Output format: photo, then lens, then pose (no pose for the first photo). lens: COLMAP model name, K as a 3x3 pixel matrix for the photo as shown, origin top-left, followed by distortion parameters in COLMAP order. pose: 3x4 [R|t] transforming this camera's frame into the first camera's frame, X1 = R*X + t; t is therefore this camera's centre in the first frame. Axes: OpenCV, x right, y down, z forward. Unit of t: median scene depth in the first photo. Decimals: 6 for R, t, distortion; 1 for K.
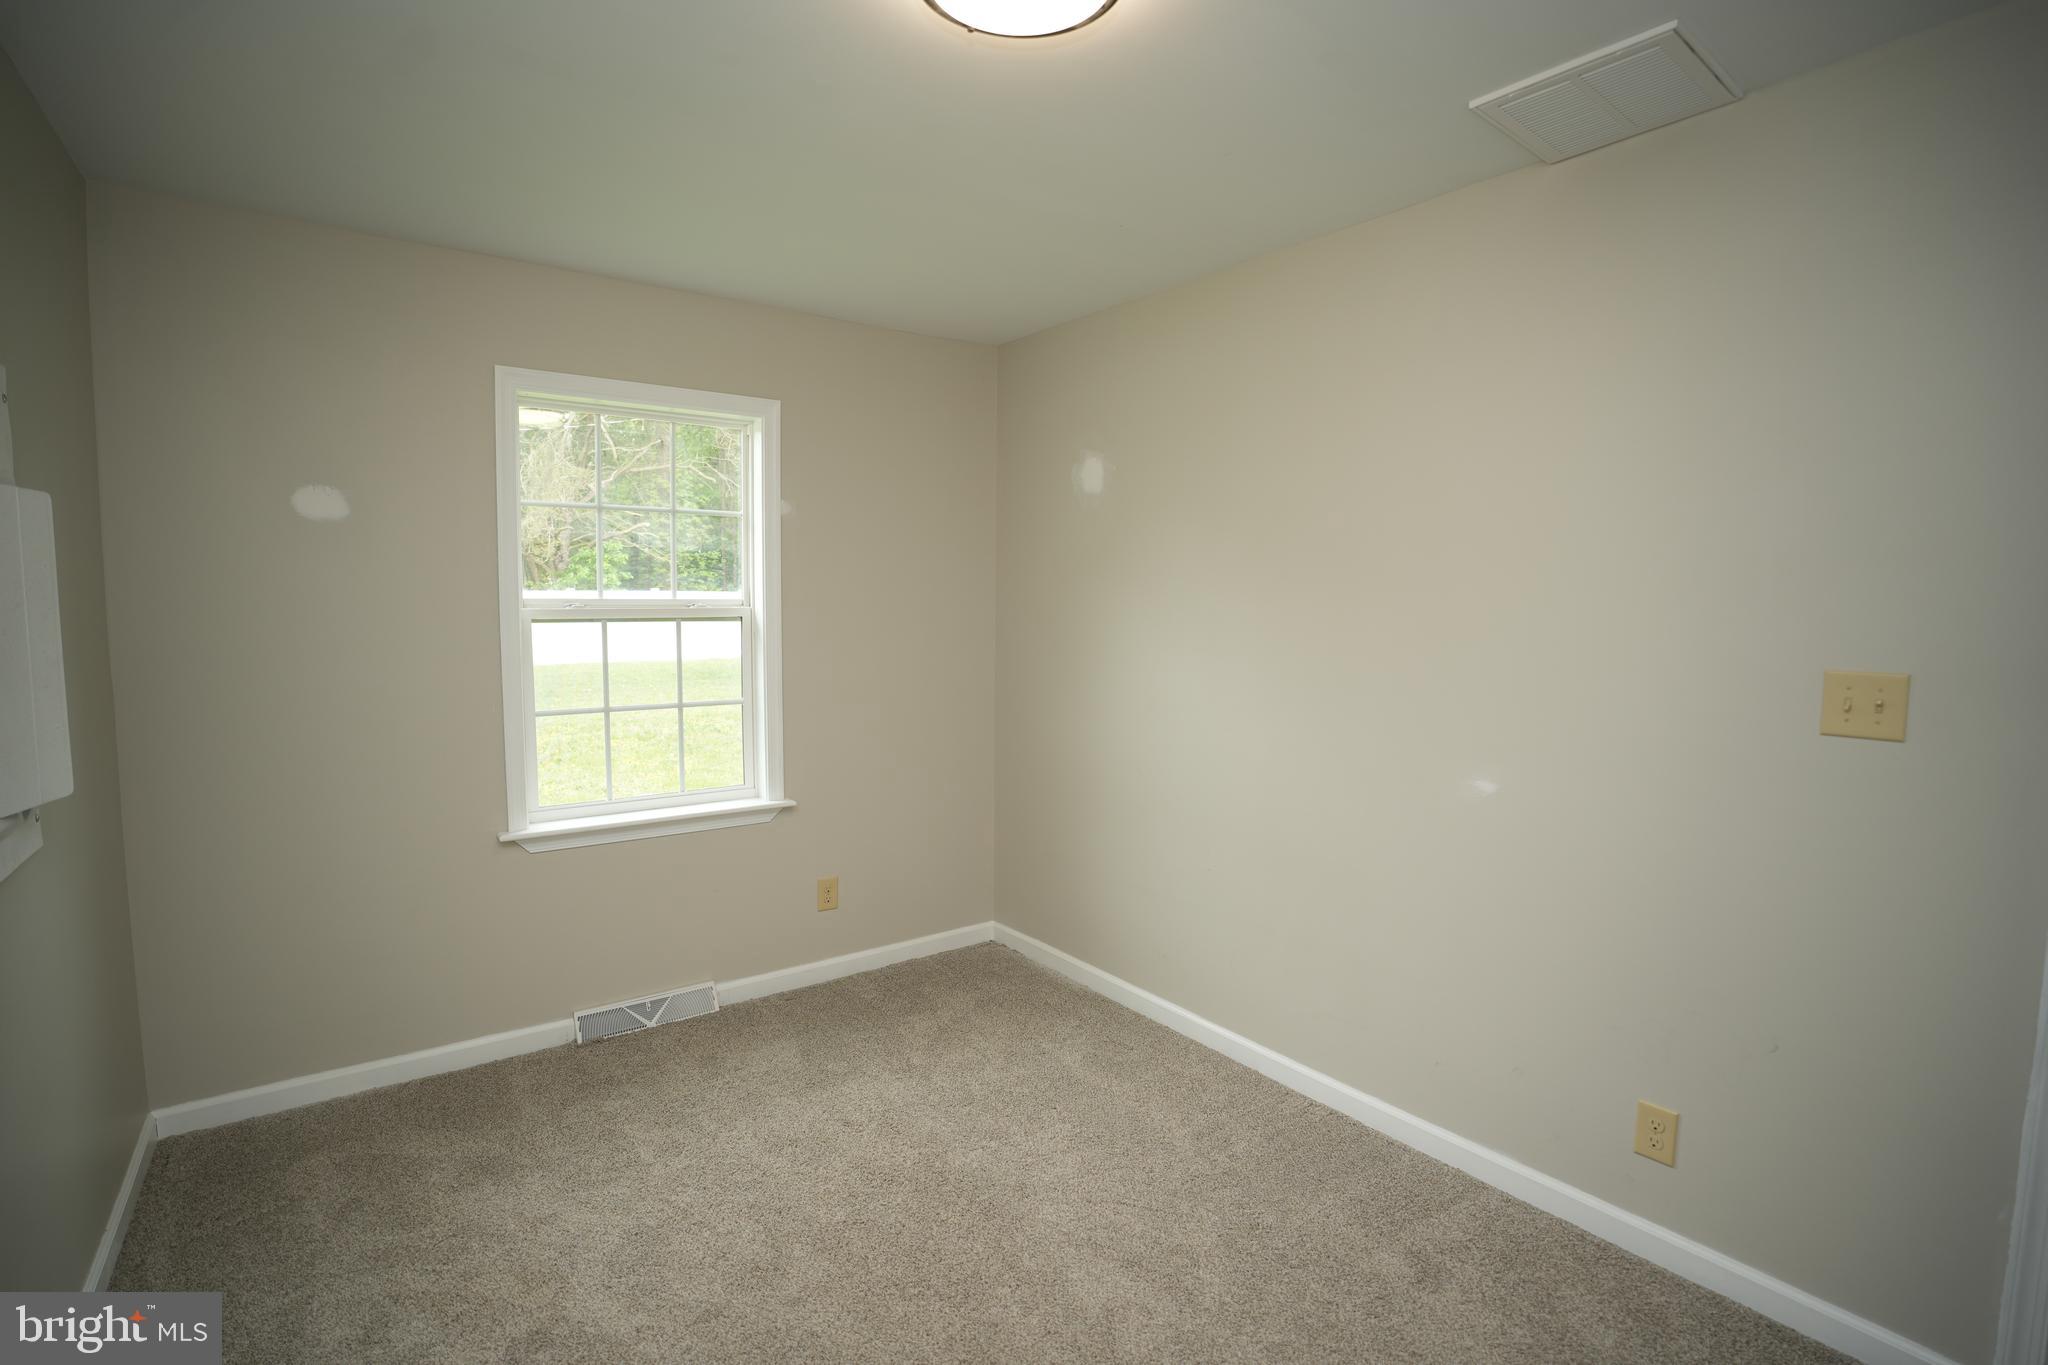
lens RADIAL K [[934.9, 0, 1024.0], [0, 934.9, 682.5], [0, 0, 1]] dist [-0.082449, 0.024892]
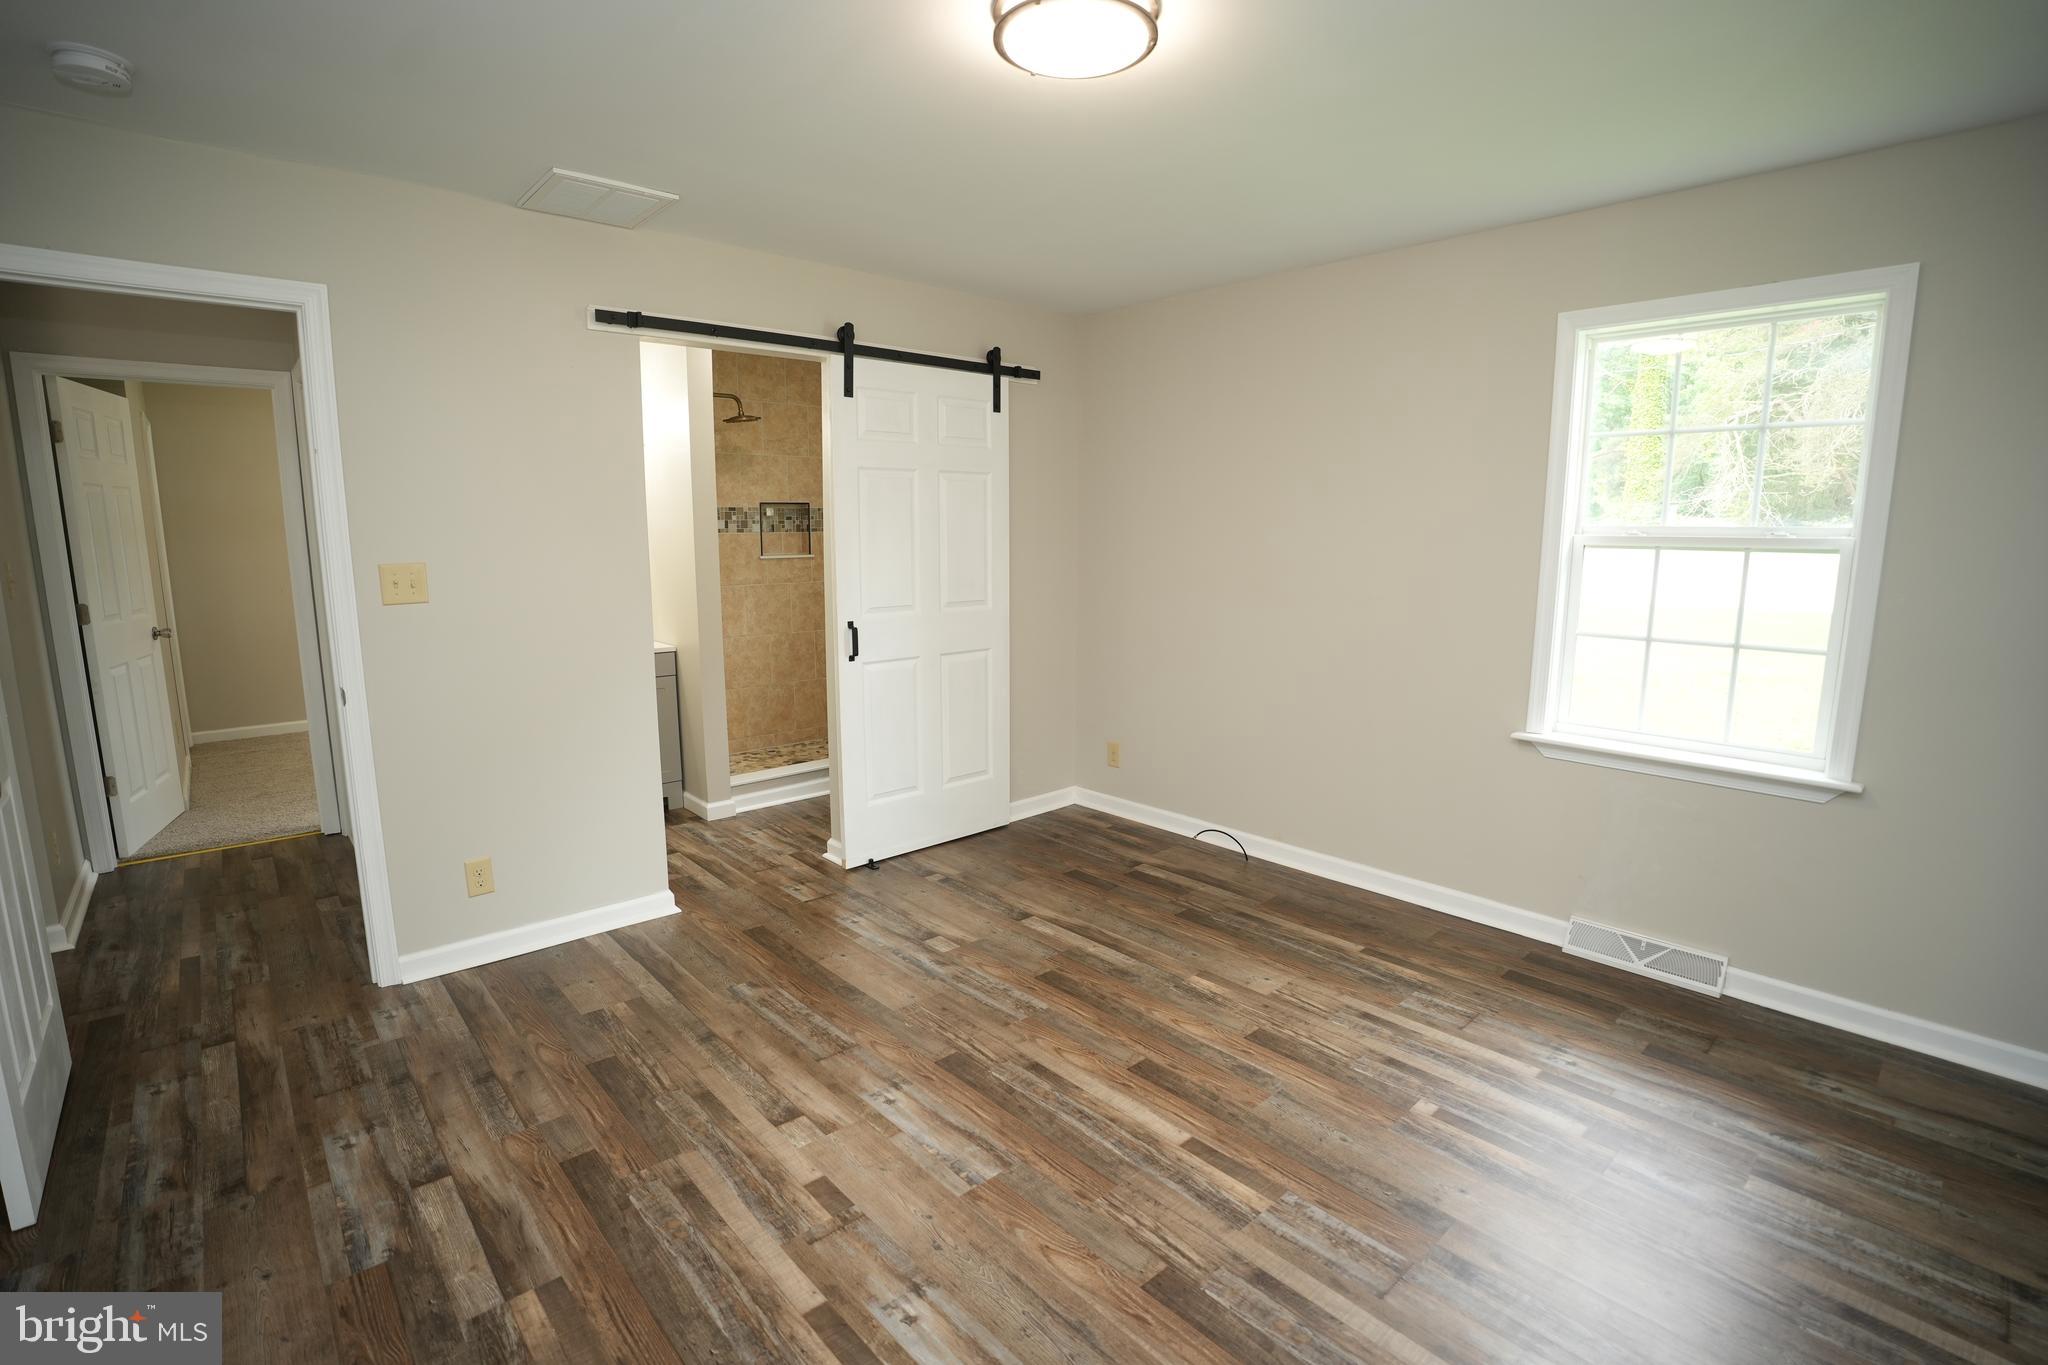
lens RADIAL K [[934.9, 0, 1024.0], [0, 934.9, 682.5], [0, 0, 1]] dist [-0.082449, 0.024892]
pose [[0.106136, 0.156423, -0.981971, 0.411322], [-0.075035, 0.985993, 0.148954, -0.018199], [0.991516, 0.057873, 0.116386, 0.214939]]
